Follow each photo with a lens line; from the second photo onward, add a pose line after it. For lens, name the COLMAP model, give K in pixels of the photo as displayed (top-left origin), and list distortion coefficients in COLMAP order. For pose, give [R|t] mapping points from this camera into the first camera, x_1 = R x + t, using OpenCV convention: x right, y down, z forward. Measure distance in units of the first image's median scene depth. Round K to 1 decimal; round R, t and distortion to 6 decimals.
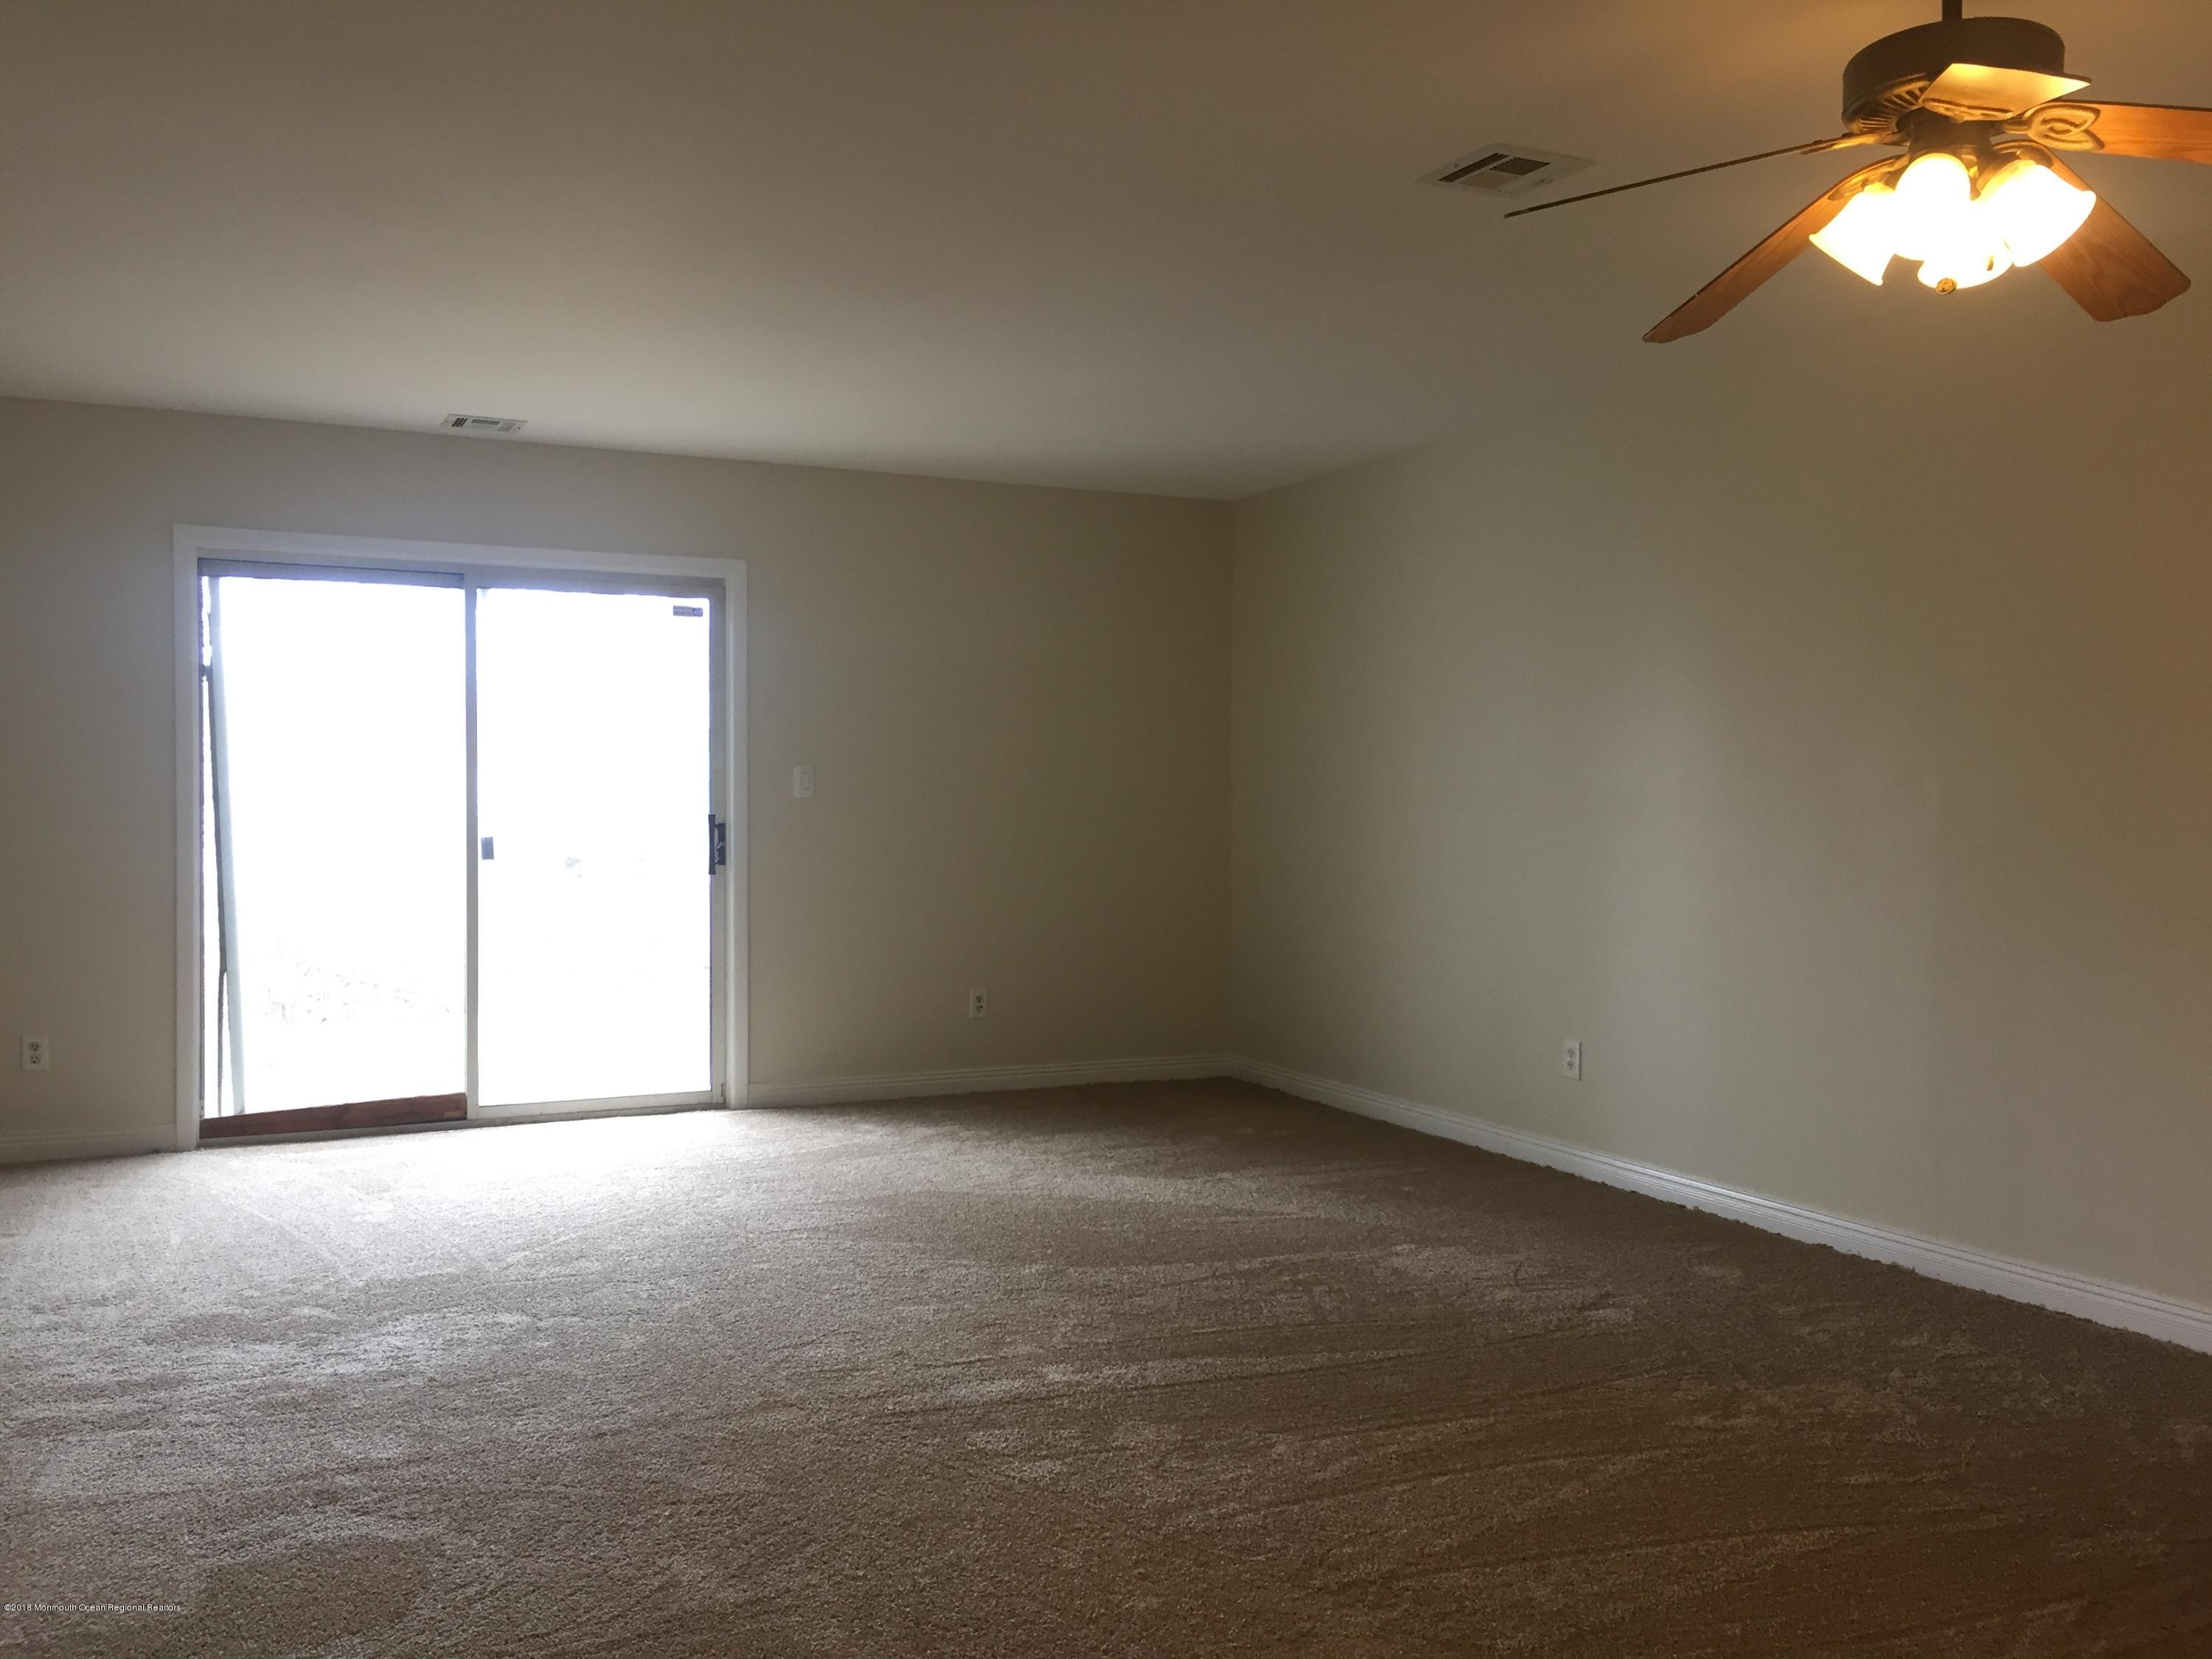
lens RADIAL K [[1895.1, 0, 1101.1], [0, 1895.1, 833.5], [0, 0, 1]] dist [0.082734, -0.116809]
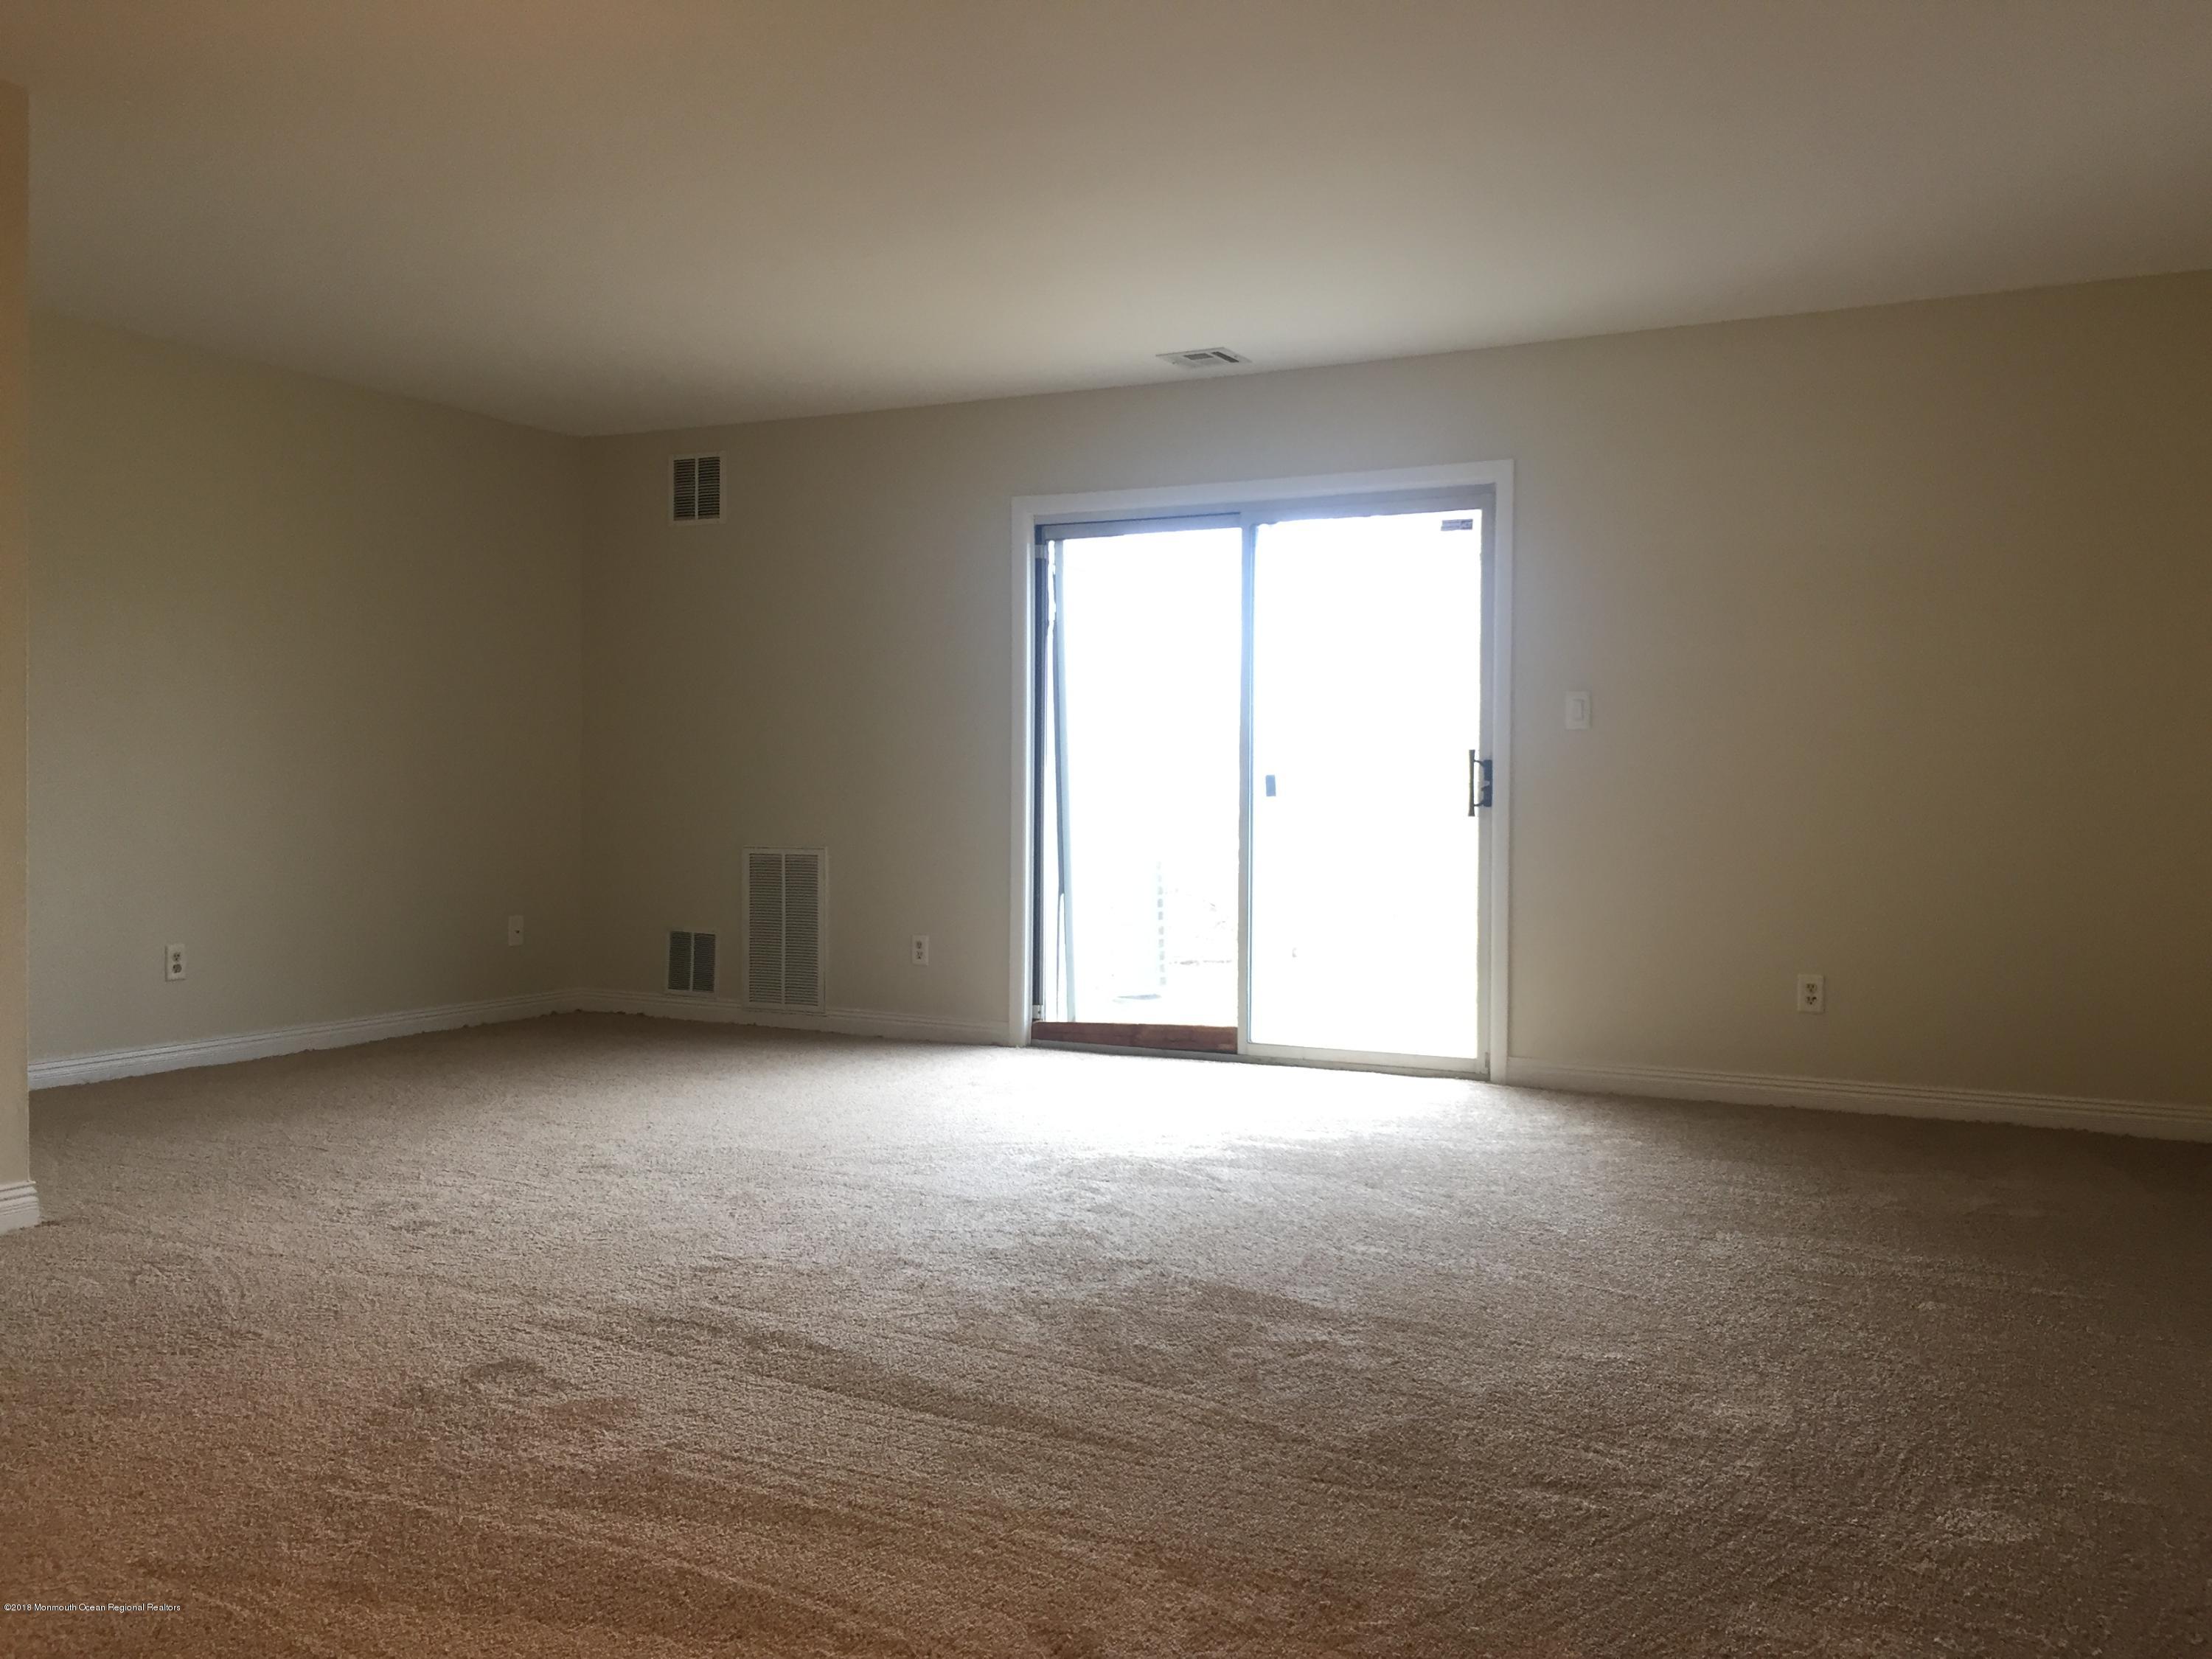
lens RADIAL K [[1895.1, 0, 1105.0], [0, 1895.1, 818.0], [0, 0, 1]] dist [0.082734, -0.116809]
pose [[0.607158, 0.014124, -0.794456, 0.413885], [-0.016077, 0.999856, 0.005489, 0.020584], [0.794418, 0.009439, 0.607297, 0.332080]]
